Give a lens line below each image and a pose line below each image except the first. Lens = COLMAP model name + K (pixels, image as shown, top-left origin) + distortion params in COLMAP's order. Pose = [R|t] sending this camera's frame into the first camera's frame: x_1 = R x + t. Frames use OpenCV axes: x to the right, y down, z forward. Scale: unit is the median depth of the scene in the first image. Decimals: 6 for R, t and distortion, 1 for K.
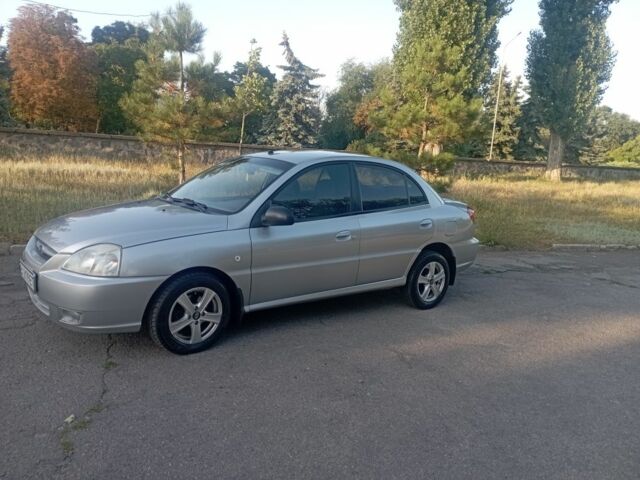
lens RADIAL K [[517.7, 0, 320.0], [0, 517.7, 240.0], [0, 0, 1]] dist [0.043773, -0.013048]
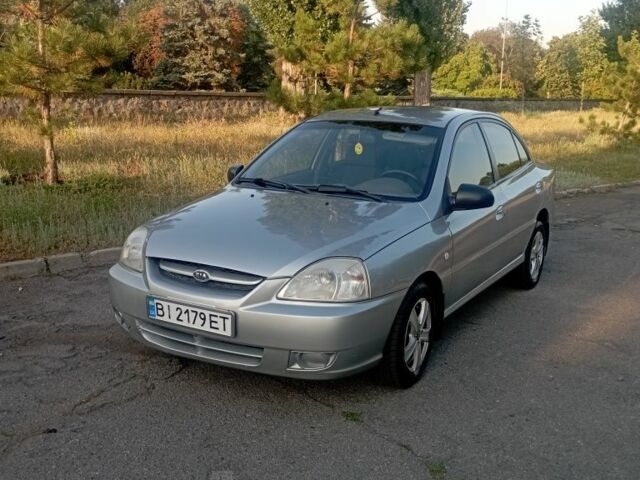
lens RADIAL K [[682.6, 0, 320.8], [0, 682.6, 248.8], [0, 0, 1]] dist [0.074533, -0.037605]
pose [[0.931775, -0.118842, 0.343032, -0.264940], [0.095852, 0.991906, 0.083279, -0.030663], [-0.350153, -0.044717, 0.935625, 0.035506]]
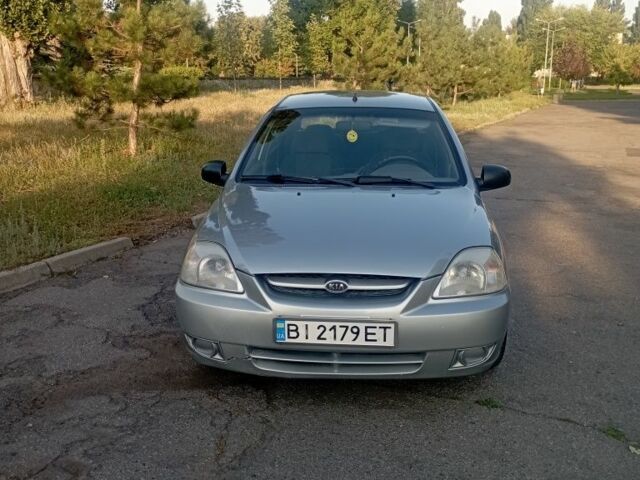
lens RADIAL K [[682.6, 0, 320.8], [0, 682.6, 248.8], [0, 0, 1]] dist [0.074533, -0.037605]
pose [[0.685655, -0.230295, 0.690537, -0.422517], [0.157761, 0.973101, 0.167884, -0.064957], [-0.710626, -0.006170, 0.703543, 0.165268]]
